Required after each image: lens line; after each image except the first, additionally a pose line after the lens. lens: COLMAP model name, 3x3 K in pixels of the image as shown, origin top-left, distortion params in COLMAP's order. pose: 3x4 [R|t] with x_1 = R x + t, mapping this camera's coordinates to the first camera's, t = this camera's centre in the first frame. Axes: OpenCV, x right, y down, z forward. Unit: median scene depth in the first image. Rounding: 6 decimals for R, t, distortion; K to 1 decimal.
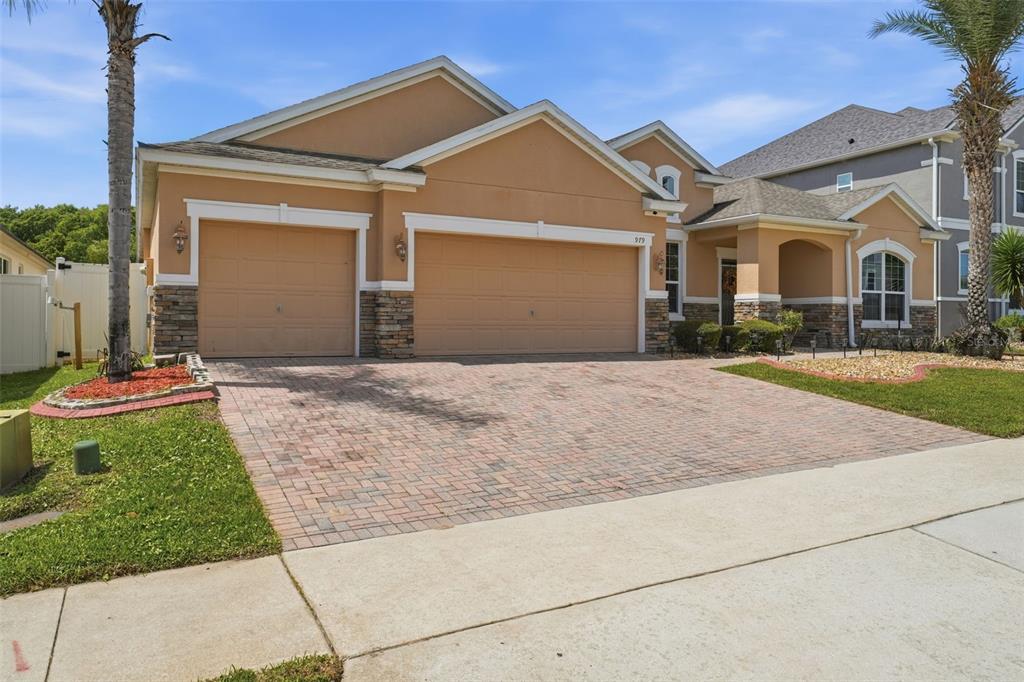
lens RADIAL K [[695.5, 0, 514.8], [0, 695.5, 332.3], [0, 0, 1]] dist [0.002805, -0.002340]
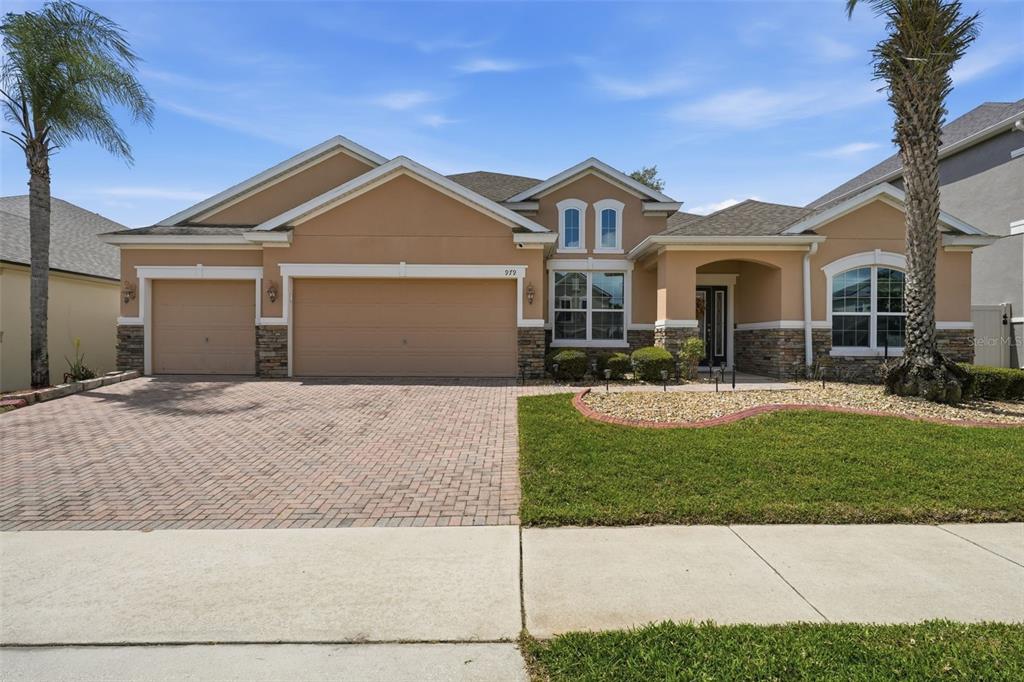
lens RADIAL K [[496.3, 0, 517.2], [0, 496.3, 348.4], [0, 0, 1]] dist [0.005820, -0.000037]
pose [[0.883318, 0.003088, -0.468764, 0.540126], [-0.006159, 0.999968, -0.005018, -0.012222], [0.468733, 0.007320, 0.883309, 0.329135]]
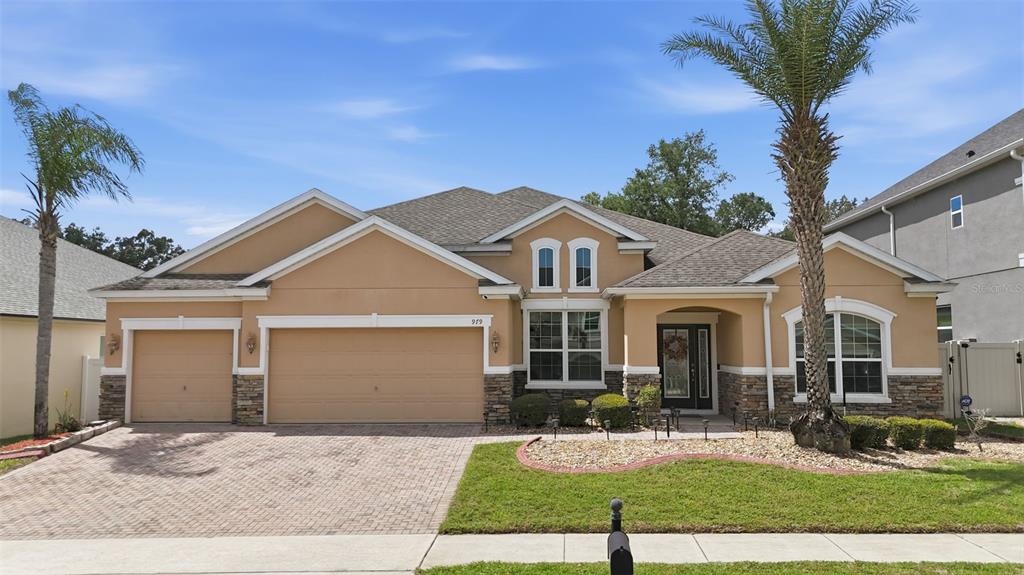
lens RADIAL K [[743.5, 0, 513.9], [0, 743.5, 297.7], [0, 0, 1]] dist [0.063363, -0.025157]
pose [[0.857124, -0.042603, -0.513345, 0.833059], [0.000918, 0.996699, -0.081185, -0.073604], [0.515109, 0.069114, 0.854334, 0.012353]]
